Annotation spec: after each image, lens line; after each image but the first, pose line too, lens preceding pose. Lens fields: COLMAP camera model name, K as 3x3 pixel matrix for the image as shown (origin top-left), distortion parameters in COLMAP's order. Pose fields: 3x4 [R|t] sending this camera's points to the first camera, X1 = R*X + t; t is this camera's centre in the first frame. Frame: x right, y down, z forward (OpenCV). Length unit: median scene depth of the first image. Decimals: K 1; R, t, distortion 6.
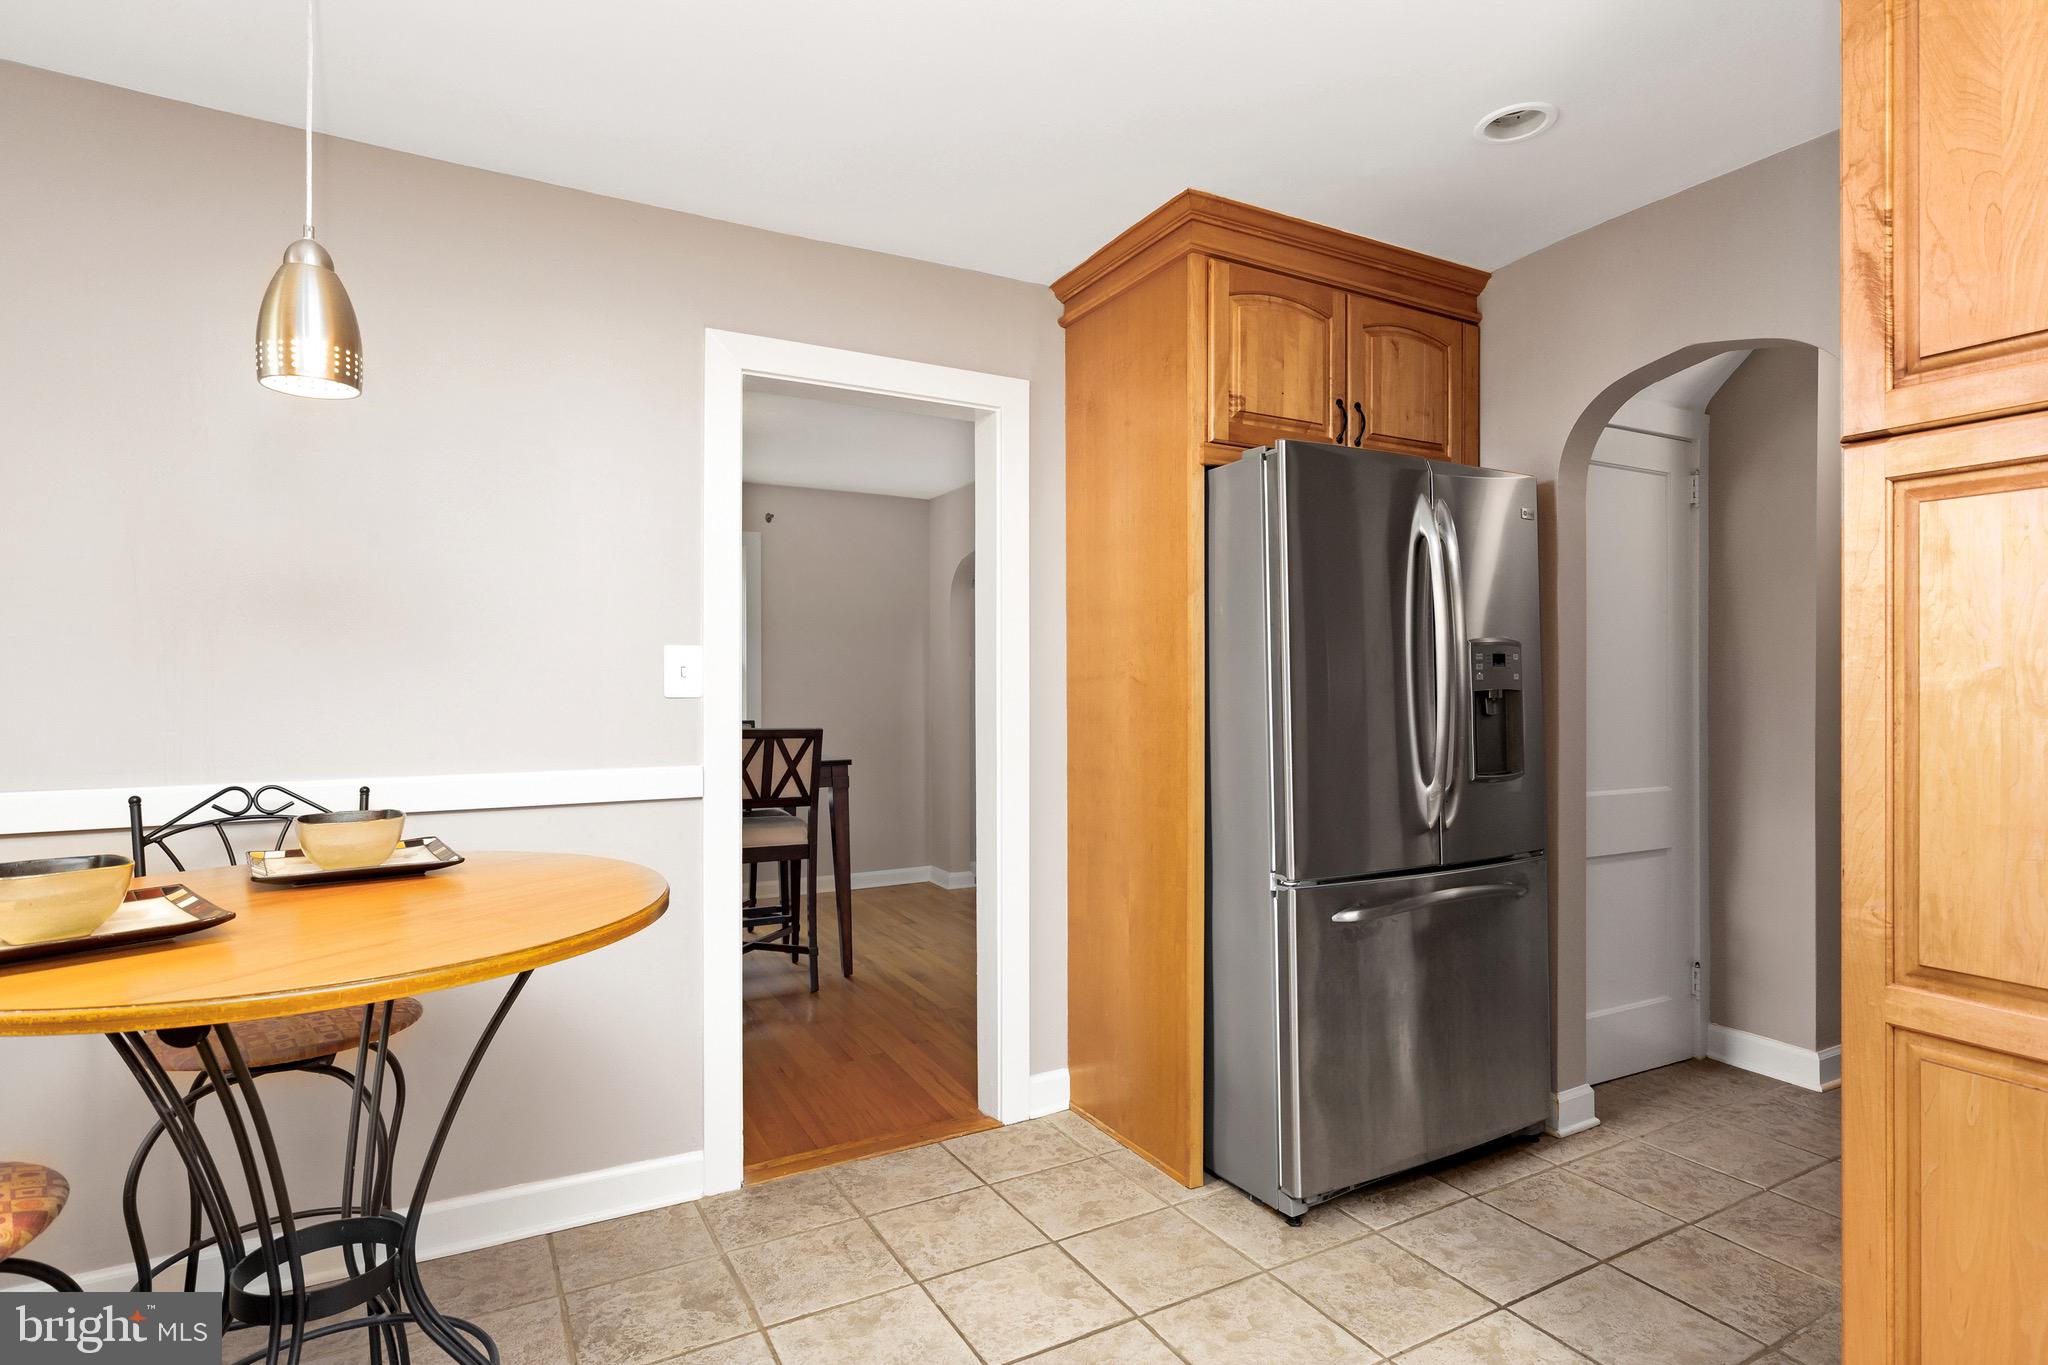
lens RADIAL K [[1066.0, 0, 1028.1], [0, 1066.0, 685.1], [0, 0, 1]] dist [0.001817, -0.000303]
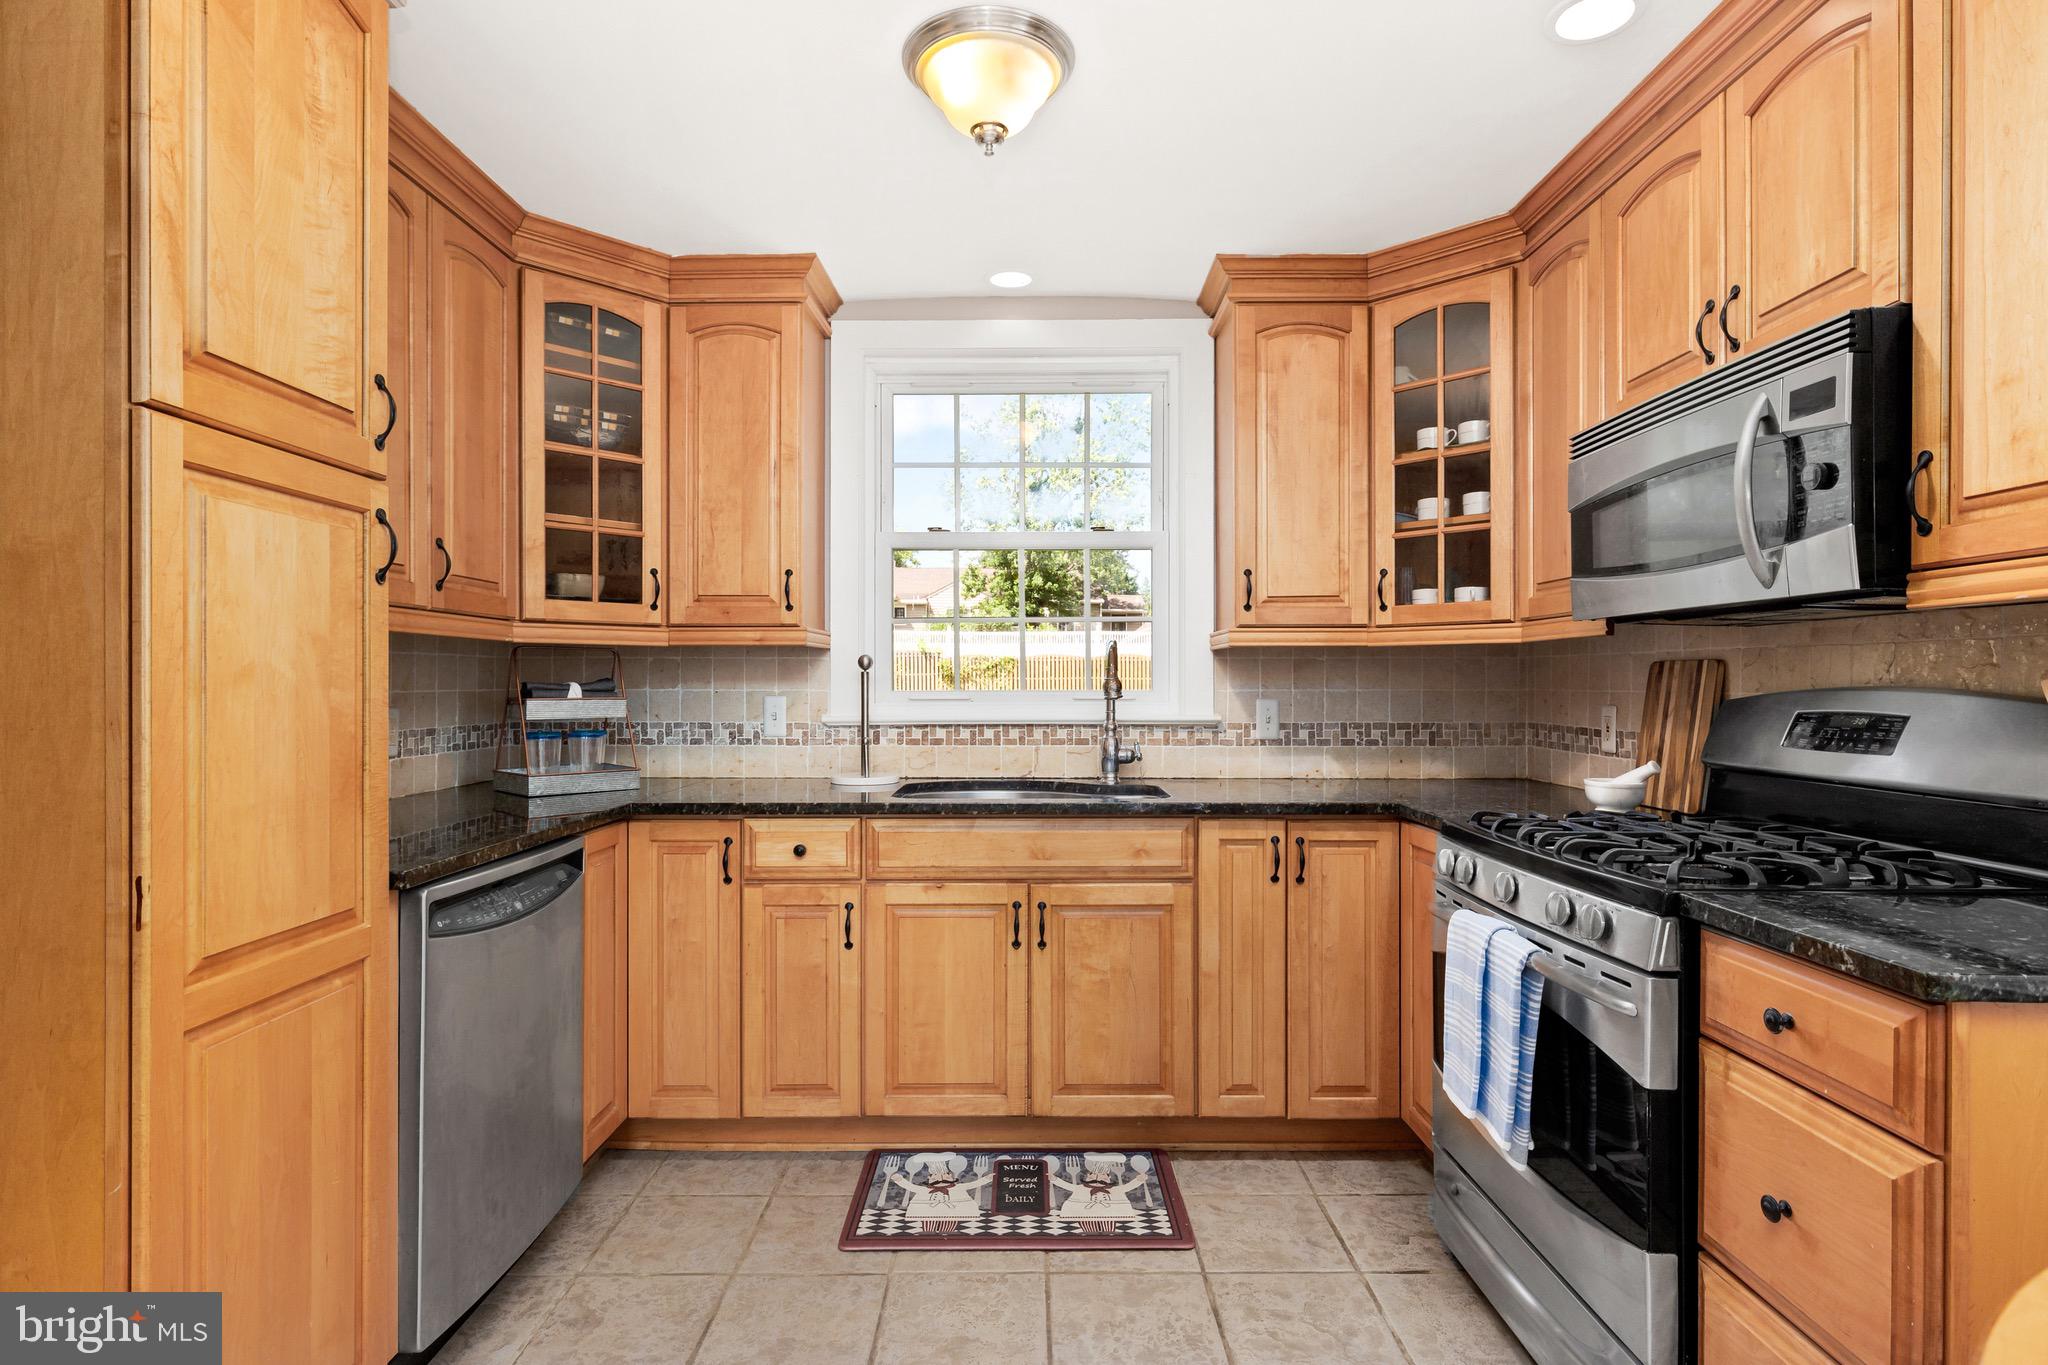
lens RADIAL K [[1019.3, 0, 1029.4], [0, 1019.3, 682.1], [0, 0, 1]] dist [0.001089, -0.000227]
pose [[-0.874235, 0.002508, 0.485497, -0.163572], [0.002423, 0.999997, -0.000801, 0.003222], [-0.485498, 0.000476, -0.874238, 0.782405]]
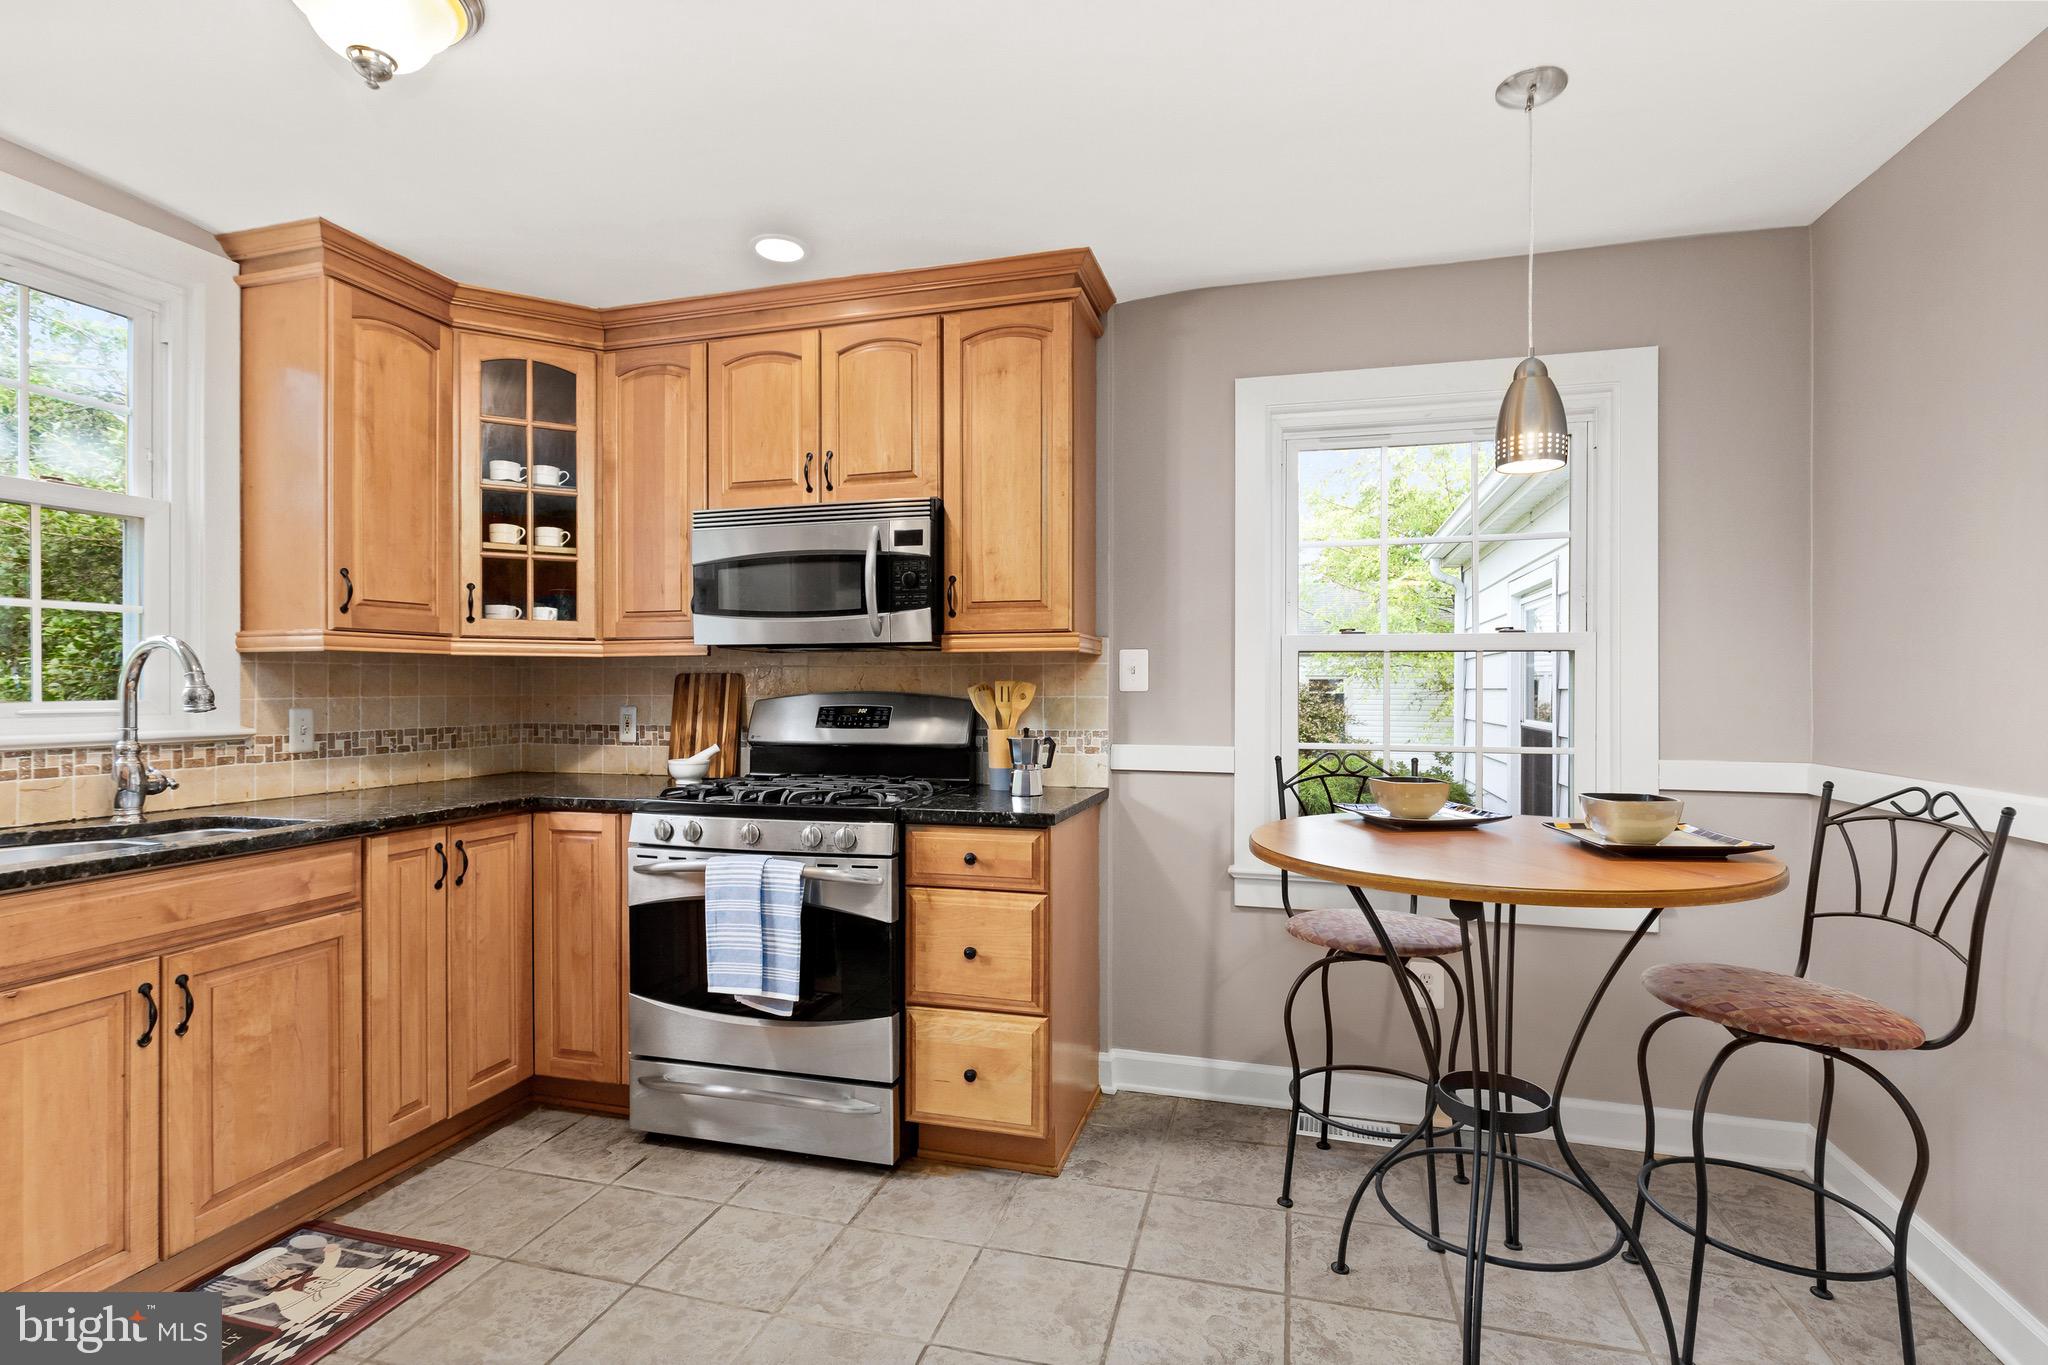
lens RADIAL K [[971.4, 0, 1019.1], [0, 971.4, 686.3], [0, 0, 1]] dist [0.000209, 0.000416]
pose [[-0.710464, 0.003346, -0.703726, 0.409051], [0.001755, 0.999994, 0.002983, -0.002780], [0.703732, 0.000884, -0.710465, 0.880799]]
